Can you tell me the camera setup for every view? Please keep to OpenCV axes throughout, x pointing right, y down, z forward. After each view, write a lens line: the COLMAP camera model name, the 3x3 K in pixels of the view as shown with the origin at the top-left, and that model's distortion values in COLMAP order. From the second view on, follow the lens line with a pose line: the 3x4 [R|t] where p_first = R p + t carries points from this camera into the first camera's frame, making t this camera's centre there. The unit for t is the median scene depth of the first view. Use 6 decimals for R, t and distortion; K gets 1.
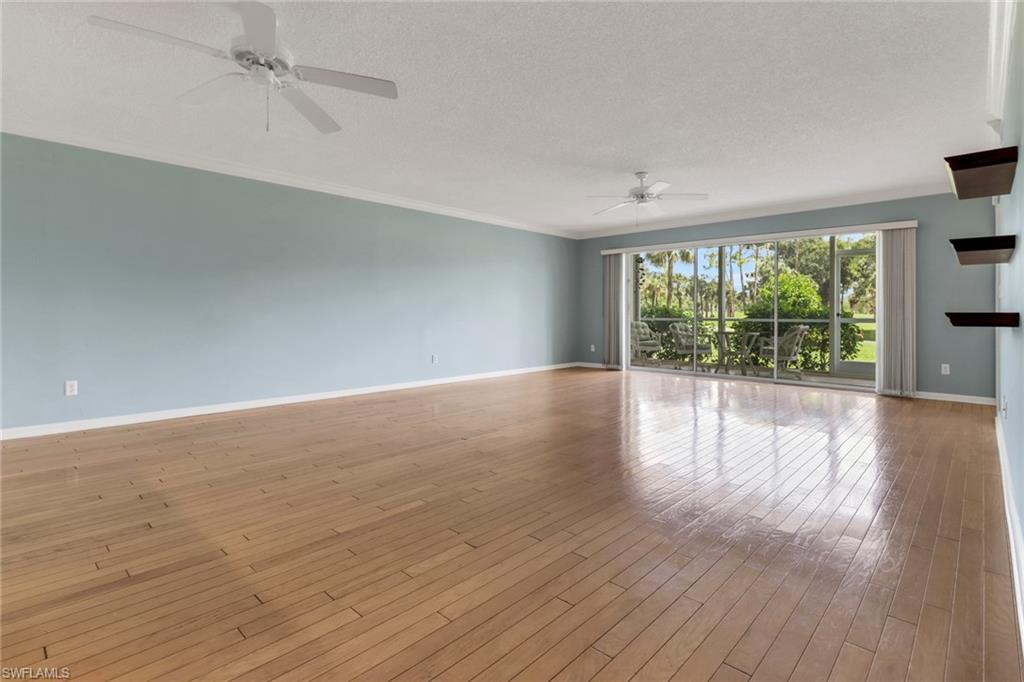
lens RADIAL K [[487.2, 0, 517.5], [0, 487.2, 324.5], [0, 0, 1]] dist [0.015786, -0.011810]
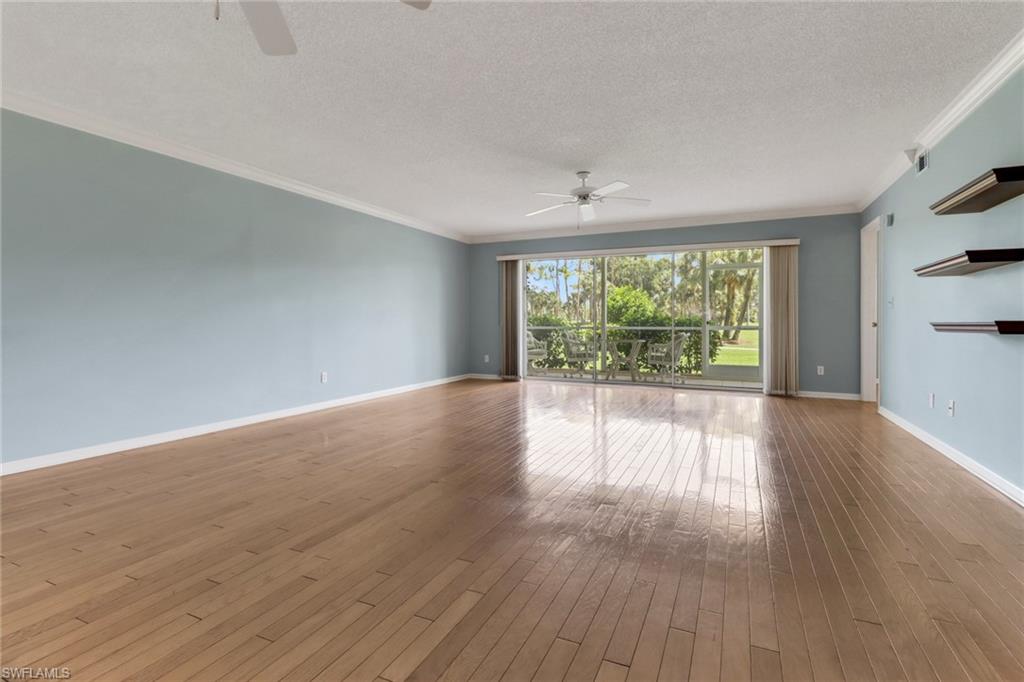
lens RADIAL K [[485.8, 0, 513.7], [0, 485.8, 333.1], [0, 0, 1]] dist [0.003082, -0.000136]
pose [[0.948549, -0.009659, 0.316483, -0.132533], [0.009556, 0.999953, 0.001880, -0.003564], [-0.316486, 0.001241, 0.948596, 0.120119]]
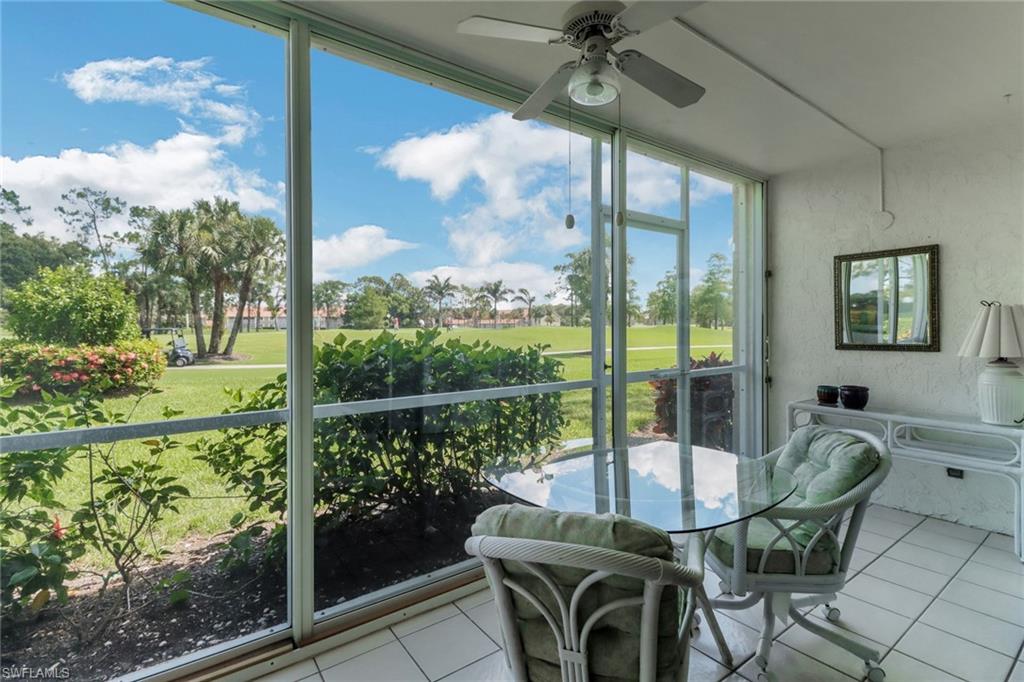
lens RADIAL K [[472.9, 0, 513.6], [0, 472.9, 330.8], [0, 0, 1]] dist [0.001220, 0.000033]
pose [[0.178279, -0.011778, 0.983909, 0.270384], [0.025952, 0.999637, 0.007264, -0.061707], [-0.983638, 0.024239, 0.178520, 1.153243]]
